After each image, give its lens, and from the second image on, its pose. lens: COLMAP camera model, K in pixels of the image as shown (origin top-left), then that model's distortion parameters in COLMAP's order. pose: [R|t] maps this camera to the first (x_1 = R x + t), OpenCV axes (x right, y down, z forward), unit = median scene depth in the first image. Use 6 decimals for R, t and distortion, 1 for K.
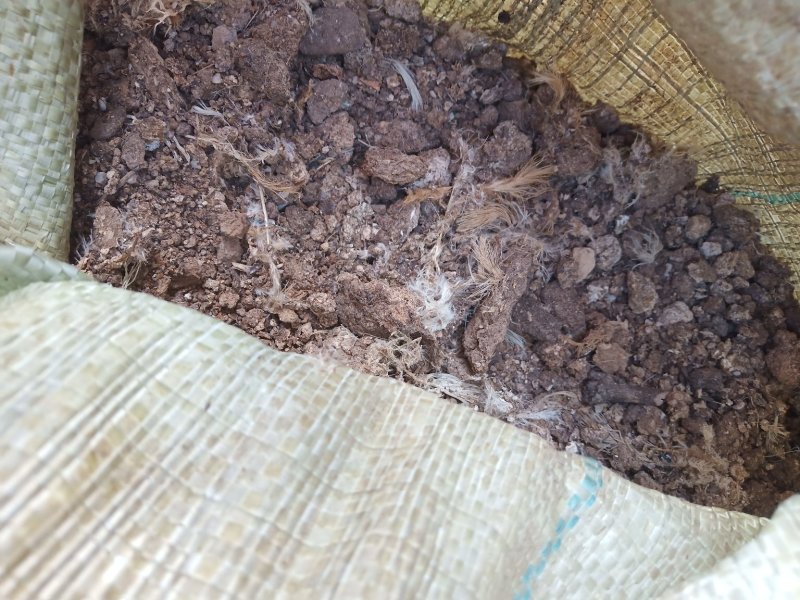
lens RADIAL K [[678.9, 0, 400.0], [0, 678.9, 299.3], [0, 0, 1]] dist [-0.015947, -0.008241]
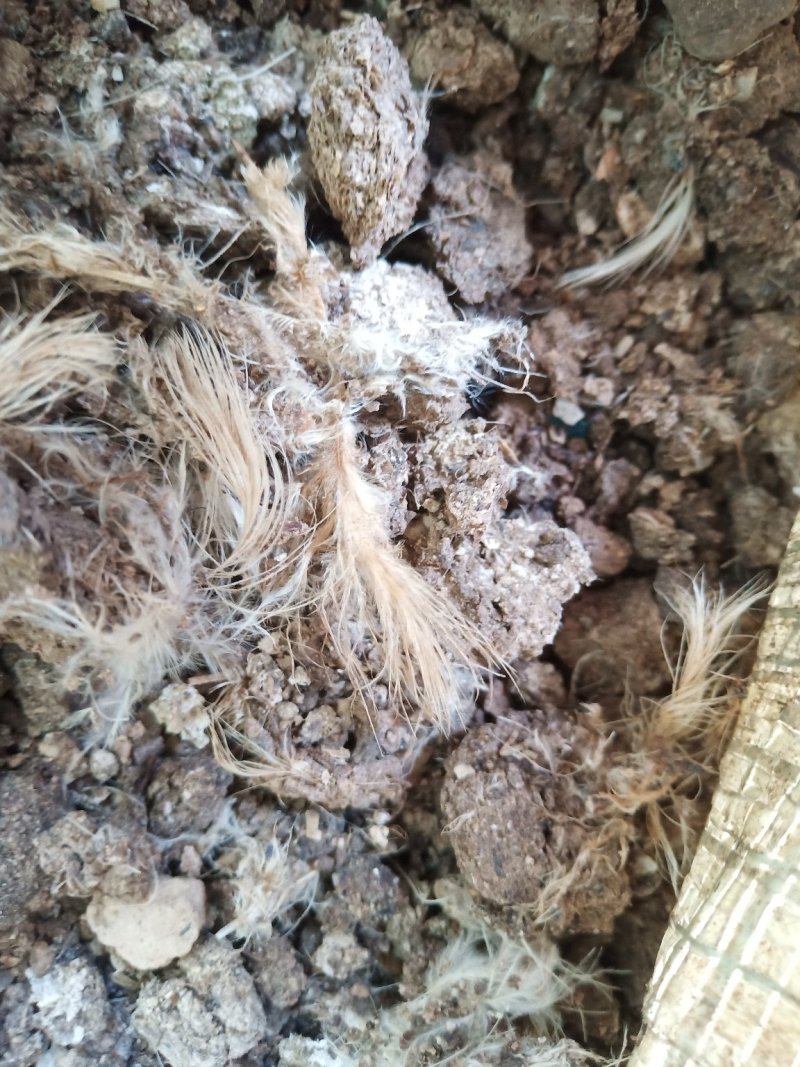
lens RADIAL K [[905.4, 0, 399.9], [0, 905.4, 534.1], [0, 0, 1]] dist [-0.015947, -0.008241]
pose [[0.115184, 0.934985, -0.335464, 0.256321], [-0.990802, 0.083995, -0.106092, -0.129653], [-0.071017, 0.344598, 0.936060, 0.585543]]
